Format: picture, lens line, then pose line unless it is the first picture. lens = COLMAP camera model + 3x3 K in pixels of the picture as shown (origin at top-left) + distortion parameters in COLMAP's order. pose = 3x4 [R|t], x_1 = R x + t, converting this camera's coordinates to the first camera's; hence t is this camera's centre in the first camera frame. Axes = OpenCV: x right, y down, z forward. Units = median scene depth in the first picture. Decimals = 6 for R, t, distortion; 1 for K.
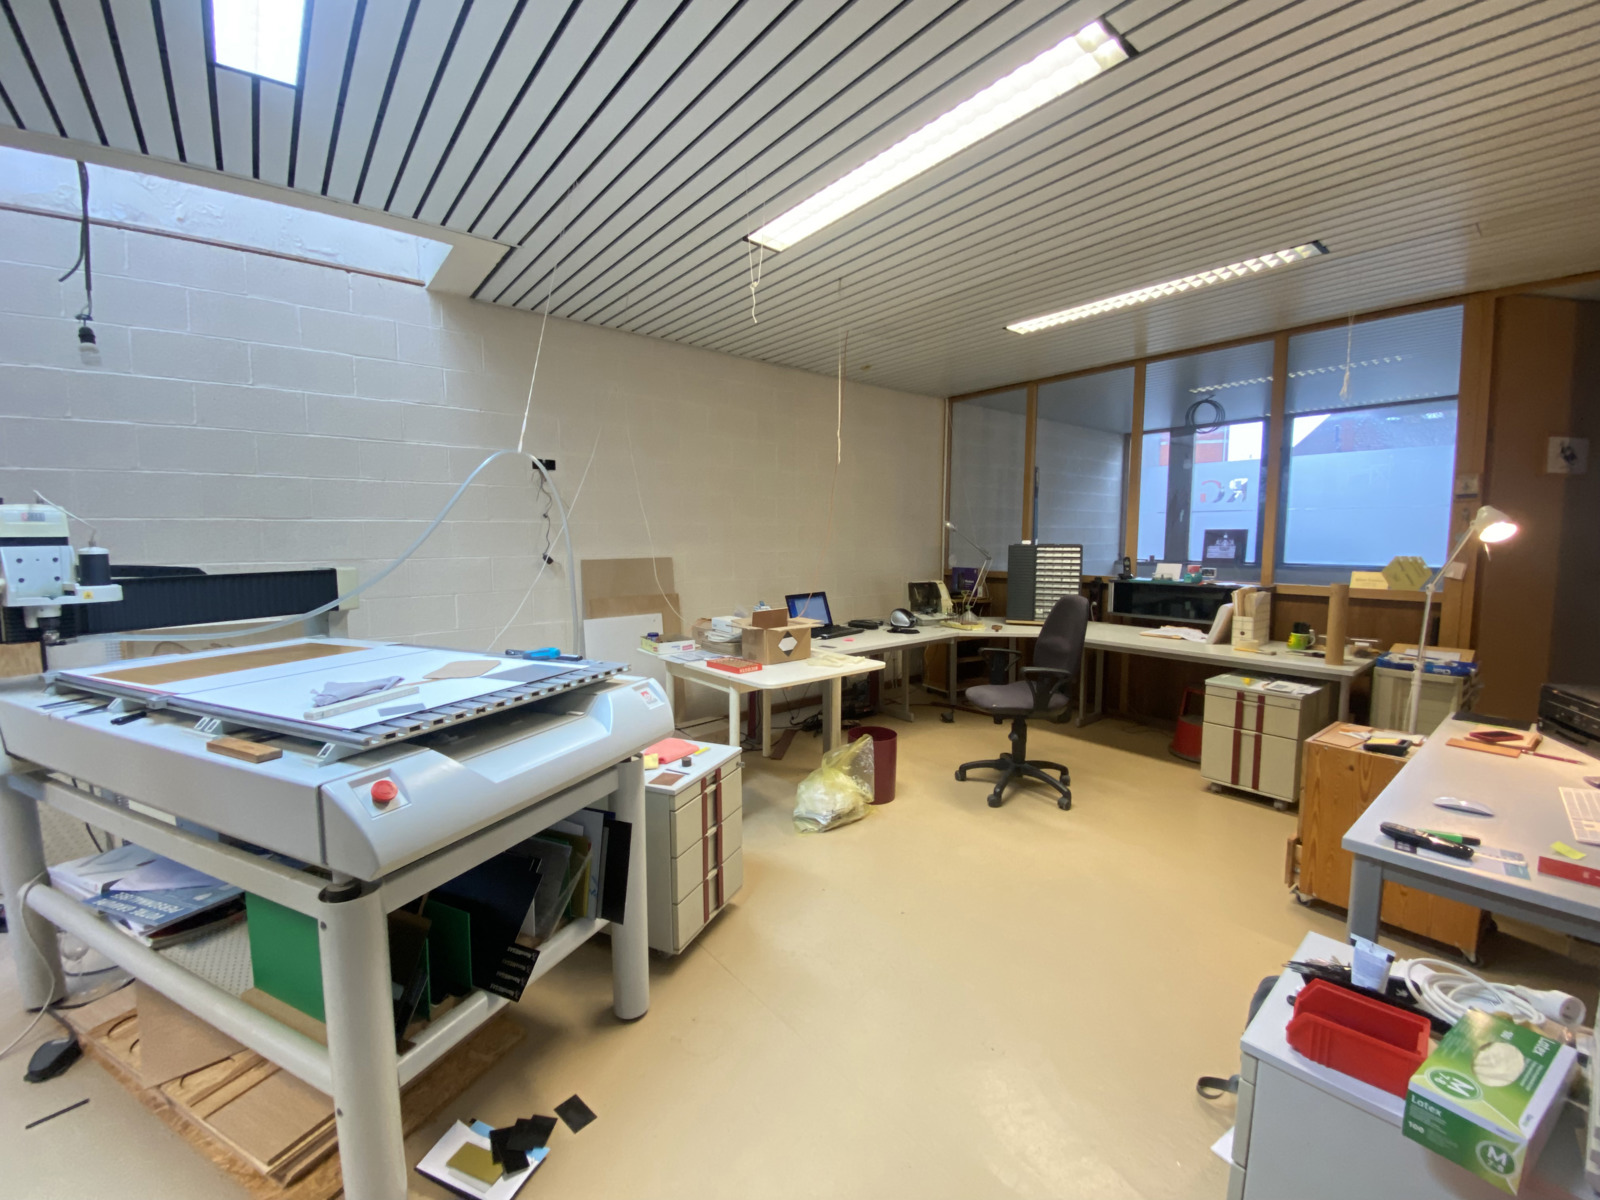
lens RADIAL K [[648.9, 0, 794.8], [0, 648.9, 593.9], [0, 0, 1]] dist [0.013822, -0.018377]
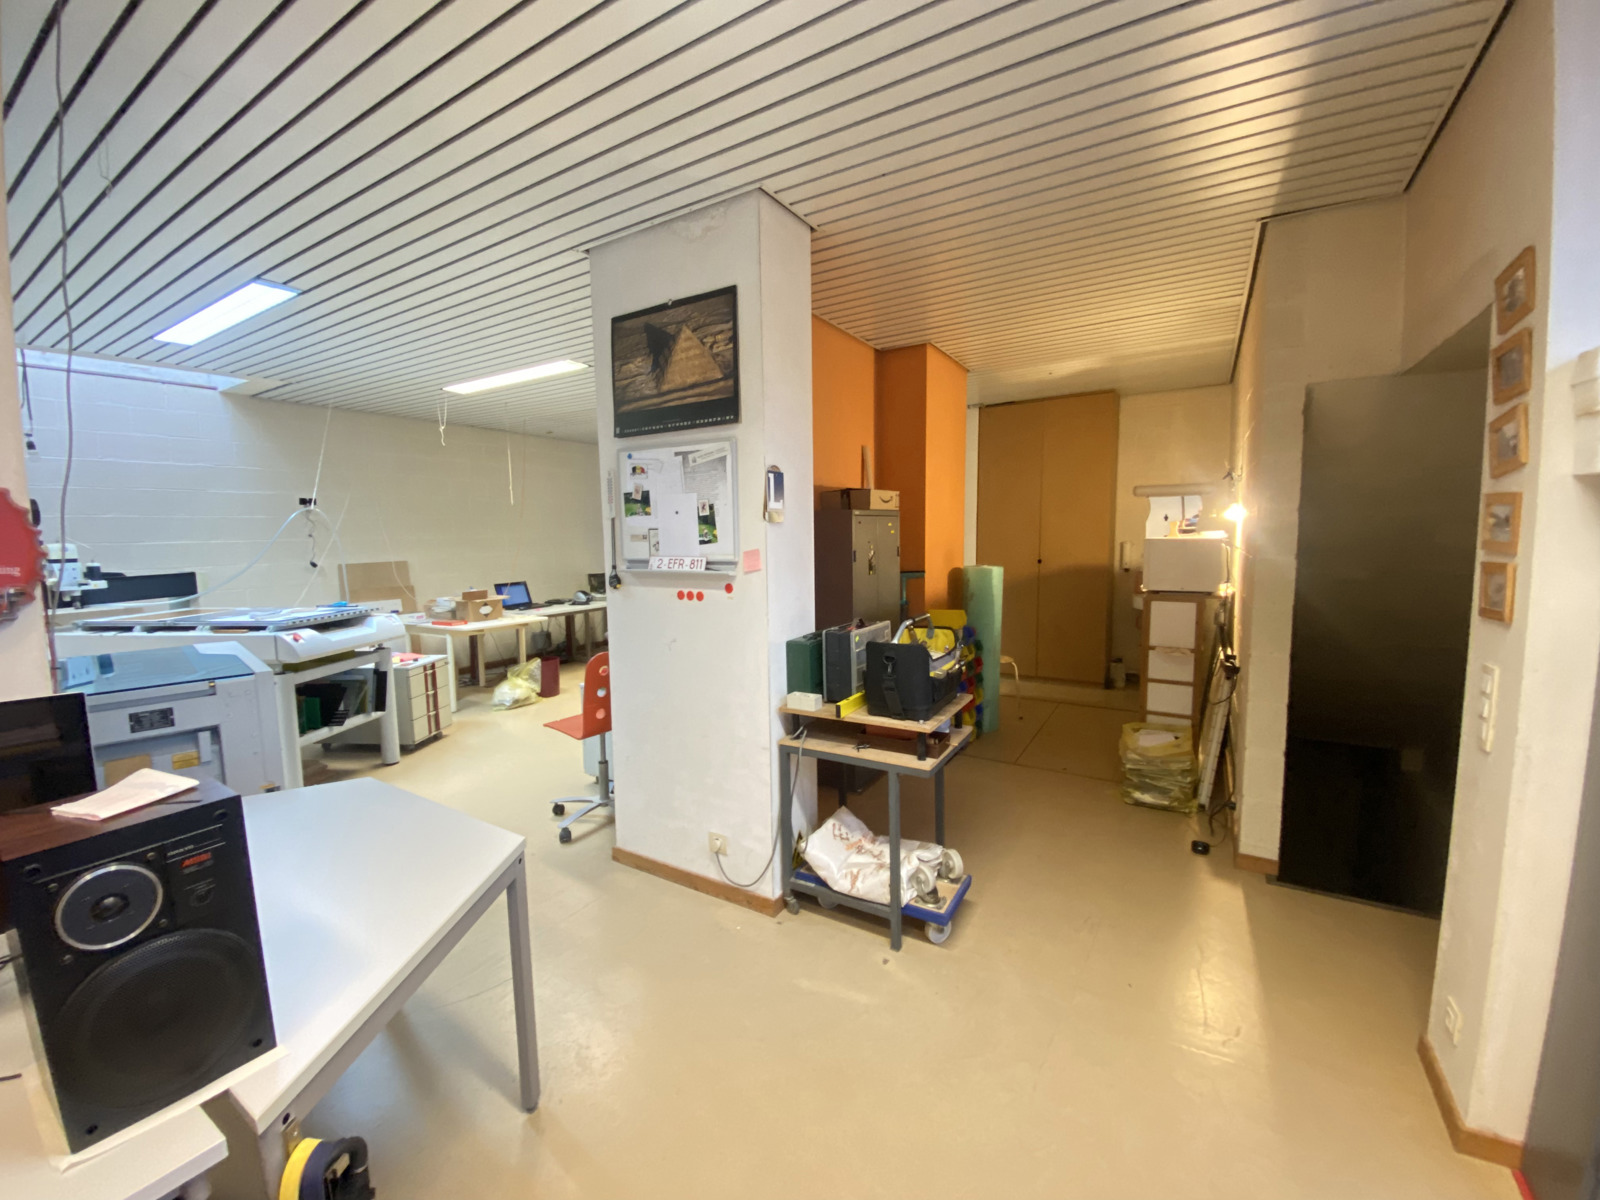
lens RADIAL K [[648.9, 0, 794.8], [0, 648.9, 593.9], [0, 0, 1]] dist [0.013822, -0.018377]
pose [[0.943707, -0.044147, 0.327822, 0.256515], [0.043448, 0.999011, 0.009460, 0.071447], [-0.327916, 0.005316, 0.944692, -1.147391]]
